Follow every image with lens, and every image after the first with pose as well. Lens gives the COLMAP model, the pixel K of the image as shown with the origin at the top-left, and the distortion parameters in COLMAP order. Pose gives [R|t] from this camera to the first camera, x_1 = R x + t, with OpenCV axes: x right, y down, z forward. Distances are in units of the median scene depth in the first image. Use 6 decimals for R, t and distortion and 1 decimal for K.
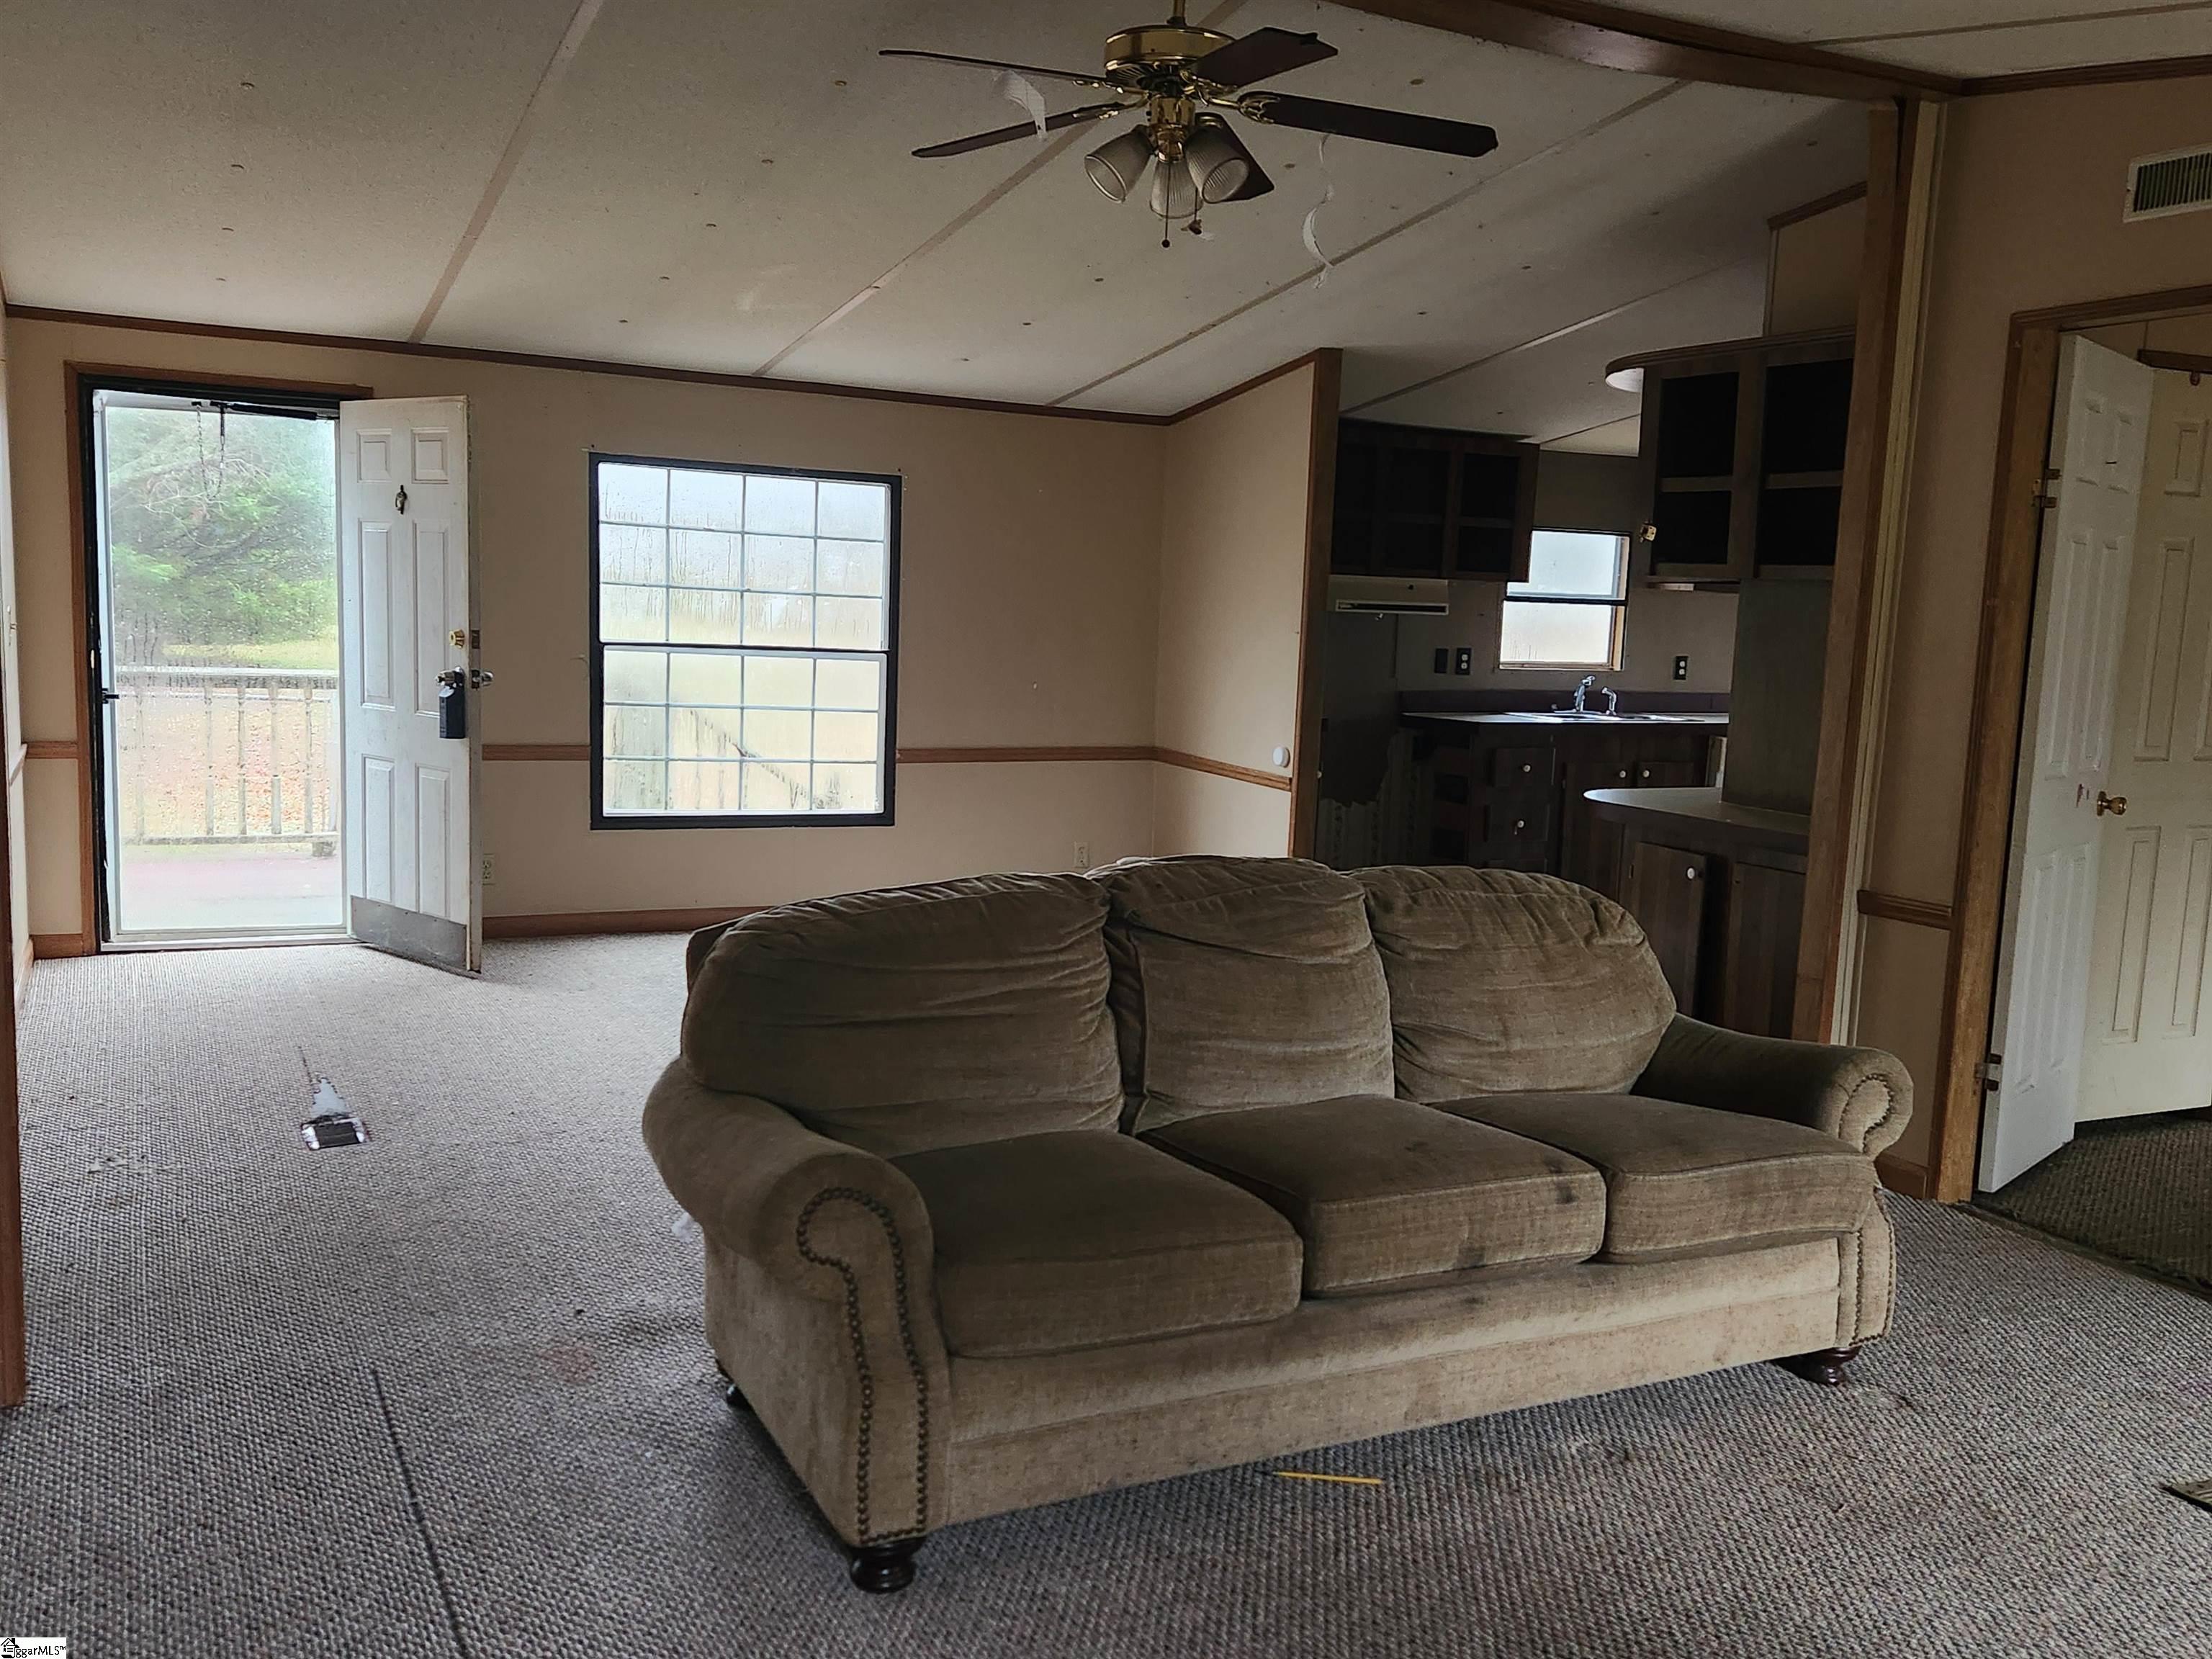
lens RADIAL K [[1924.4, 0, 1088.2], [0, 1924.4, 830.5], [0, 0, 1]] dist [0.100042, -0.106819]
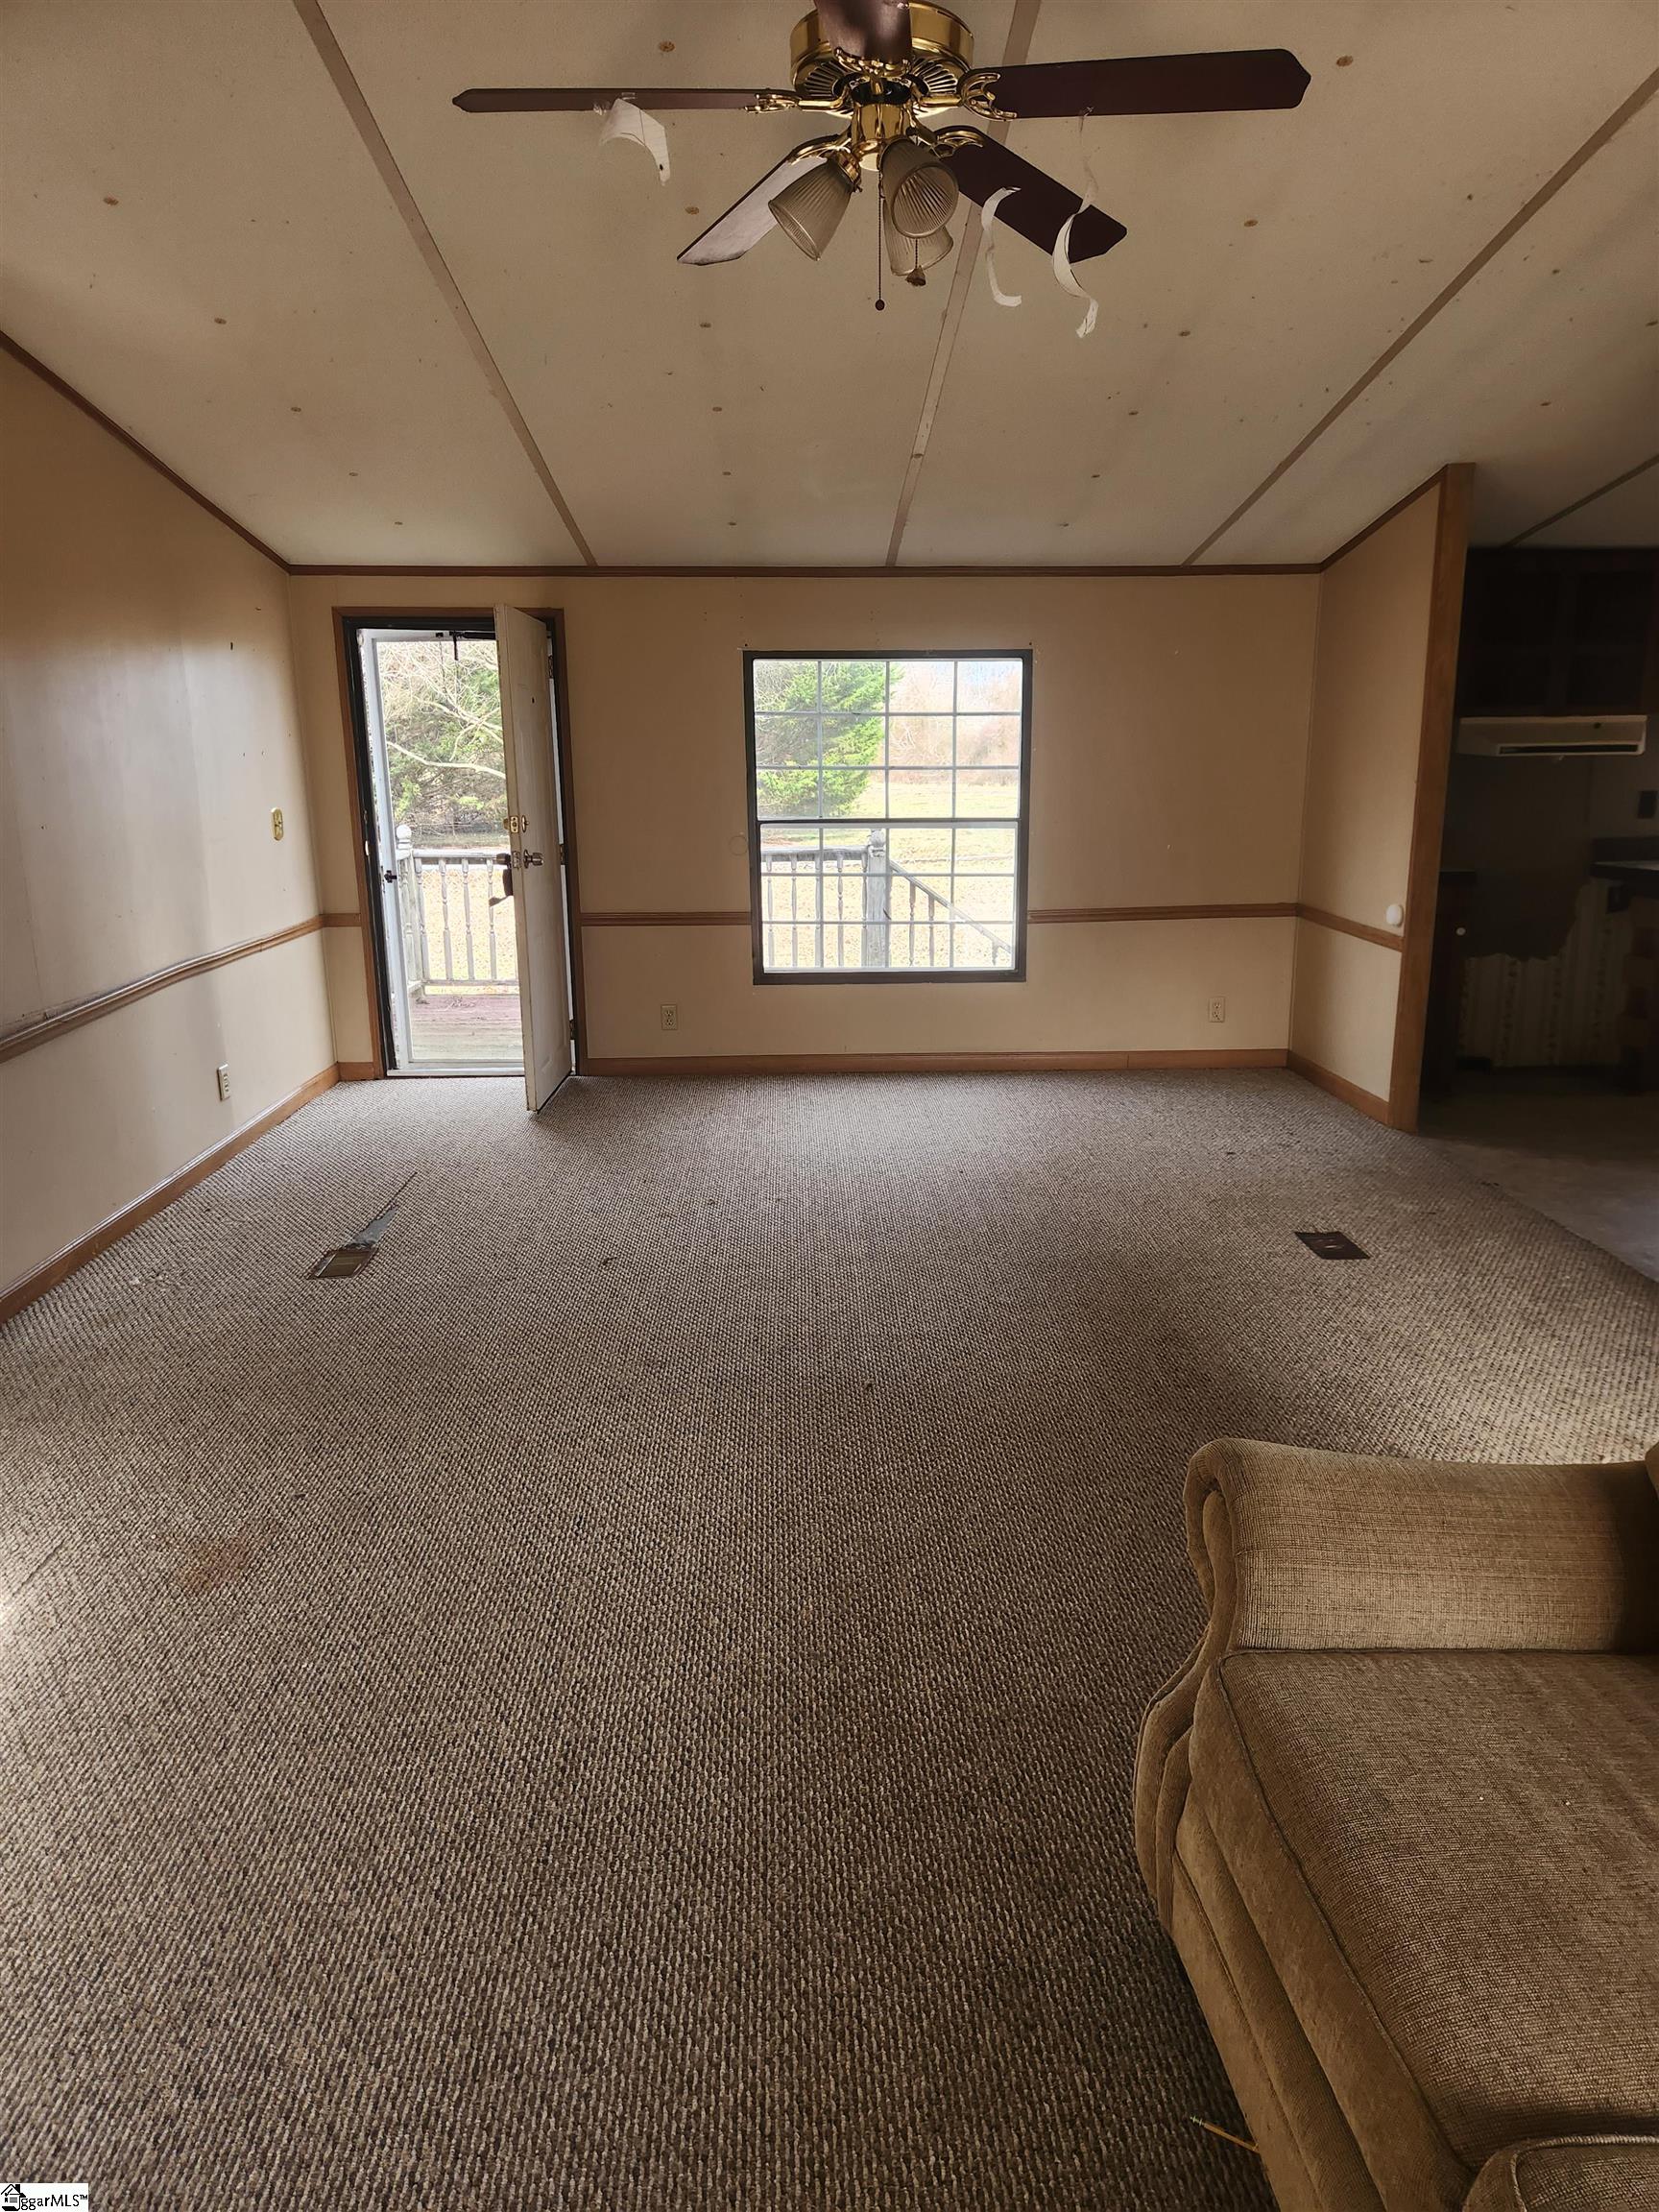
lens RADIAL K [[1490.1, 0, 825.1], [0, 1490.1, 1089.2], [0, 0, 1]] dist [0.092248, -0.080577]
pose [[0.914046, 0.039680, -0.403666, 0.141769], [-0.004204, 0.996077, 0.088395, -0.016677], [0.405589, -0.079100, 0.910626, 0.191401]]
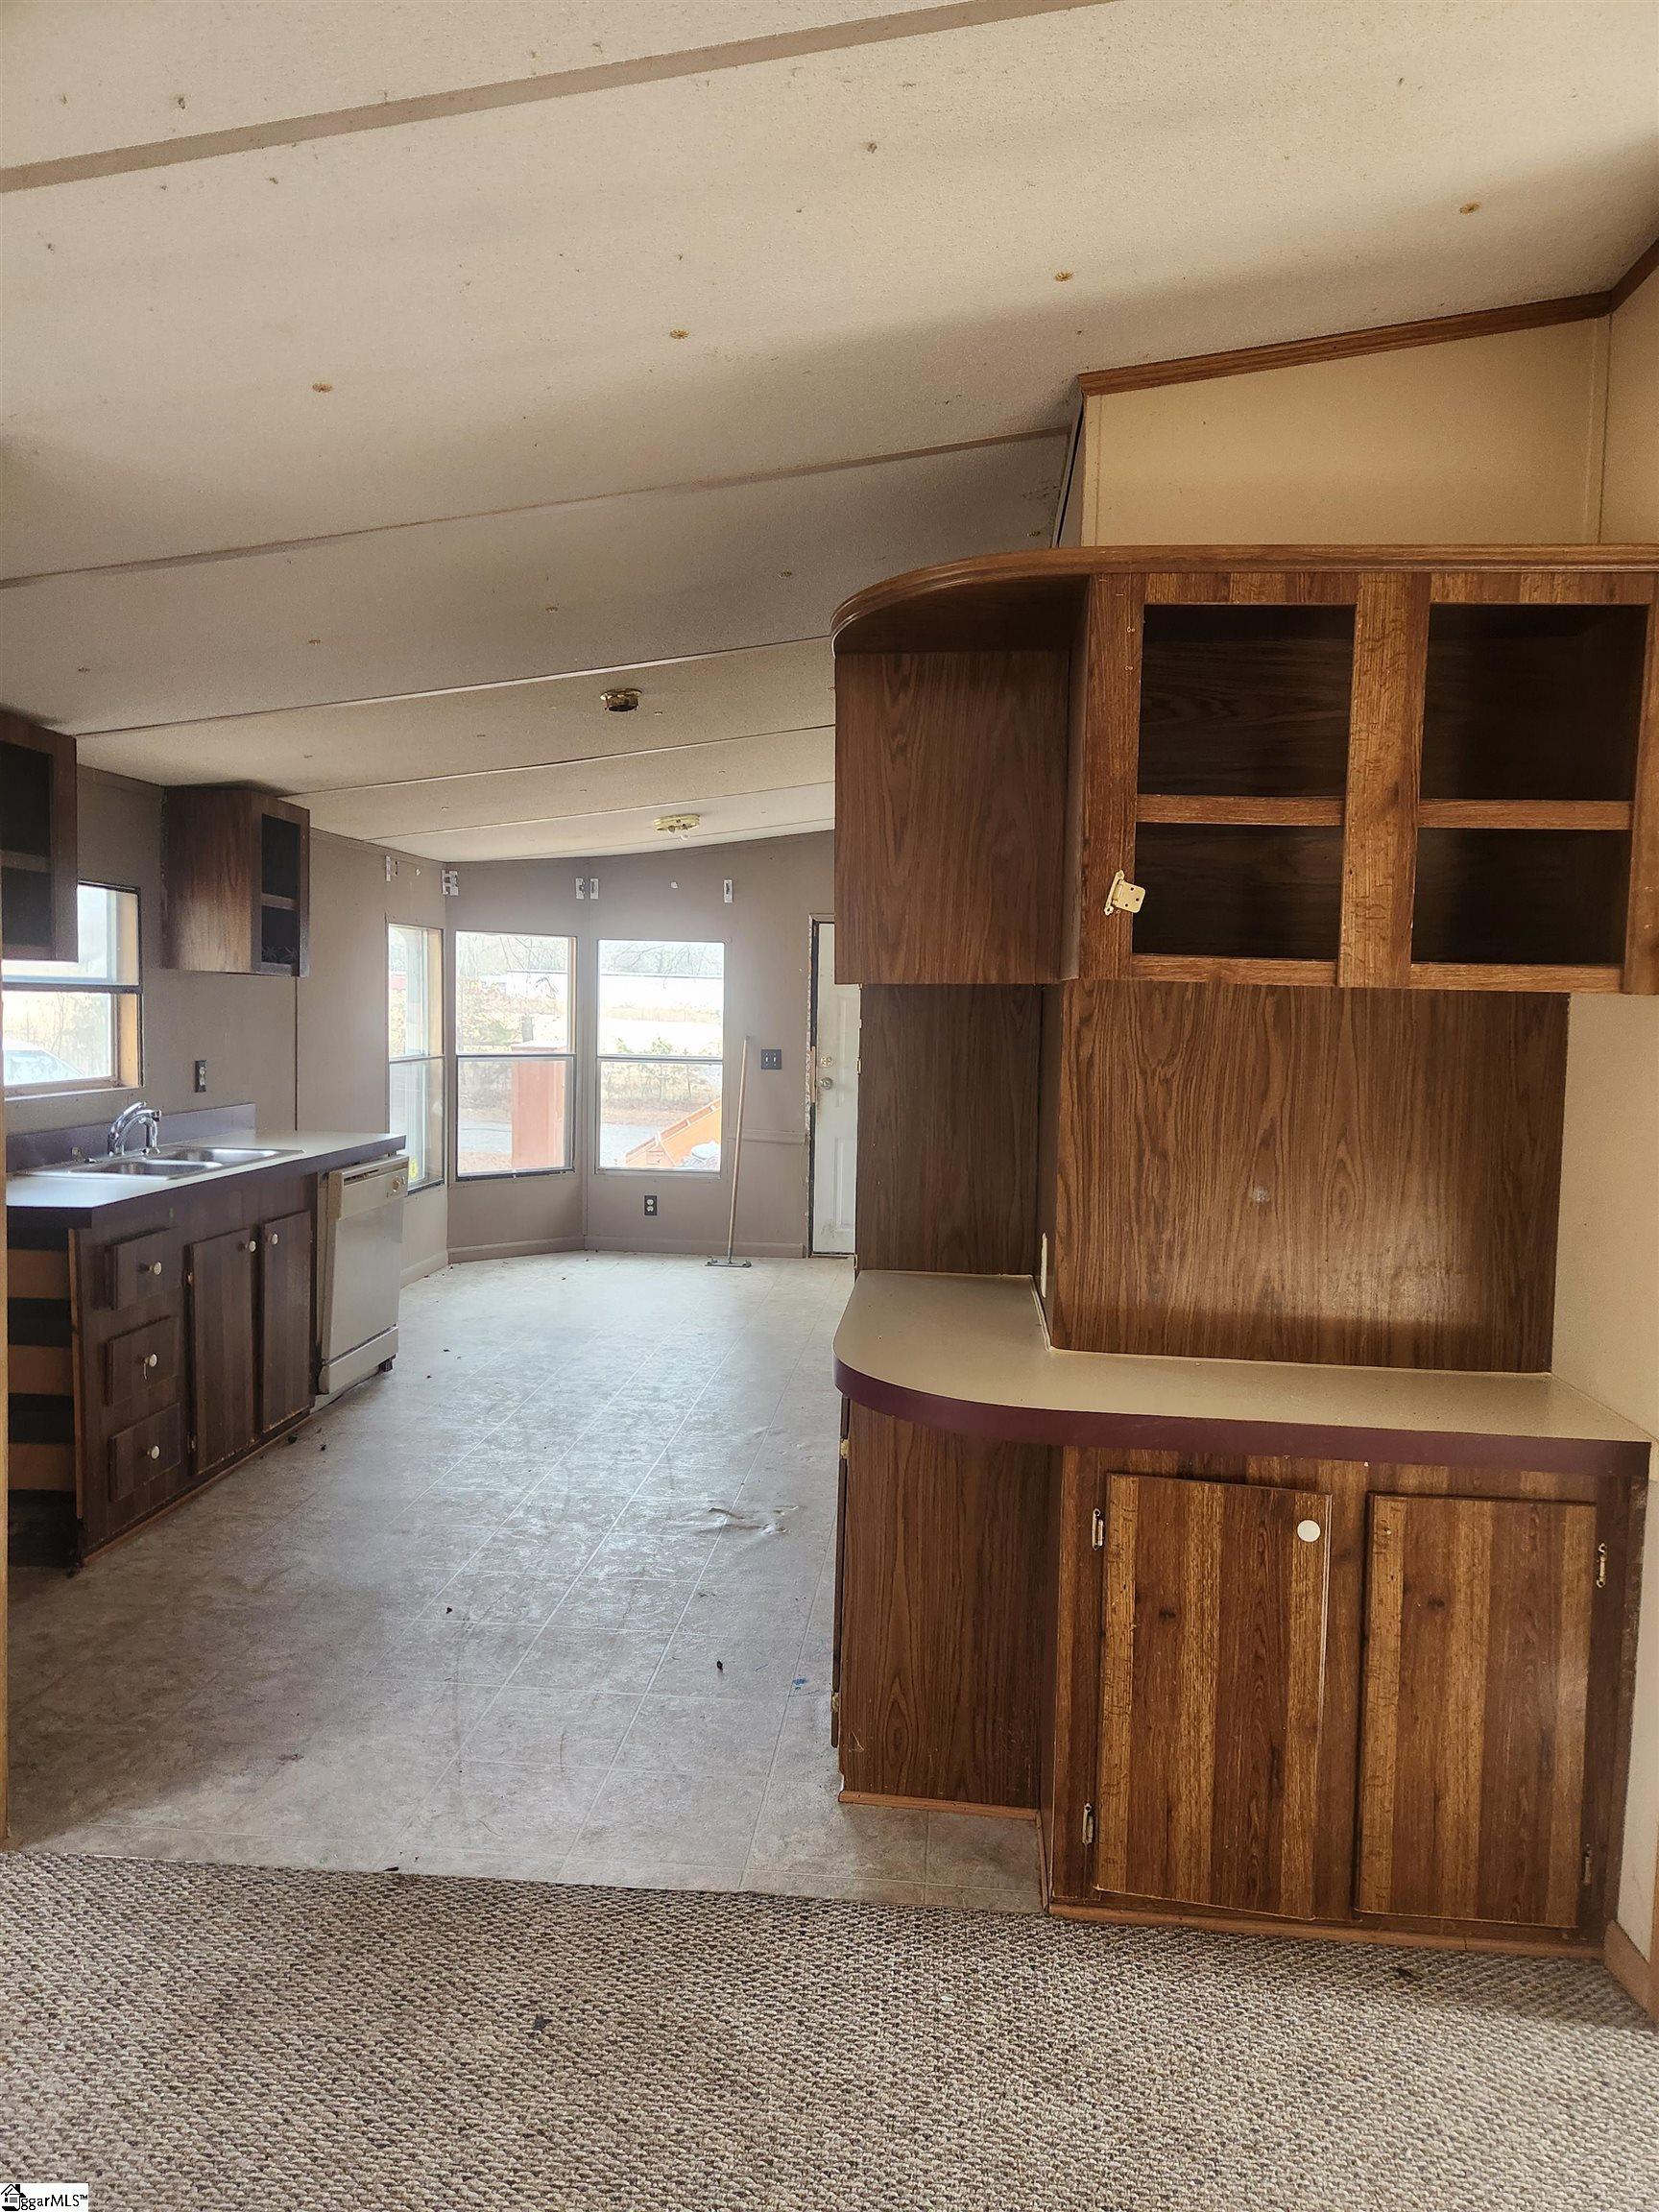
lens RADIAL K [[1470.5, 0, 829.5], [0, 1470.5, 1106.0], [0, 0, 1]] dist [0.102734, -0.126247]
pose [[0.506049, -0.079719, 0.858813, -0.072413], [0.096885, 0.994671, 0.035241, -0.086663], [-0.857046, 0.065373, 0.511076, 0.632657]]
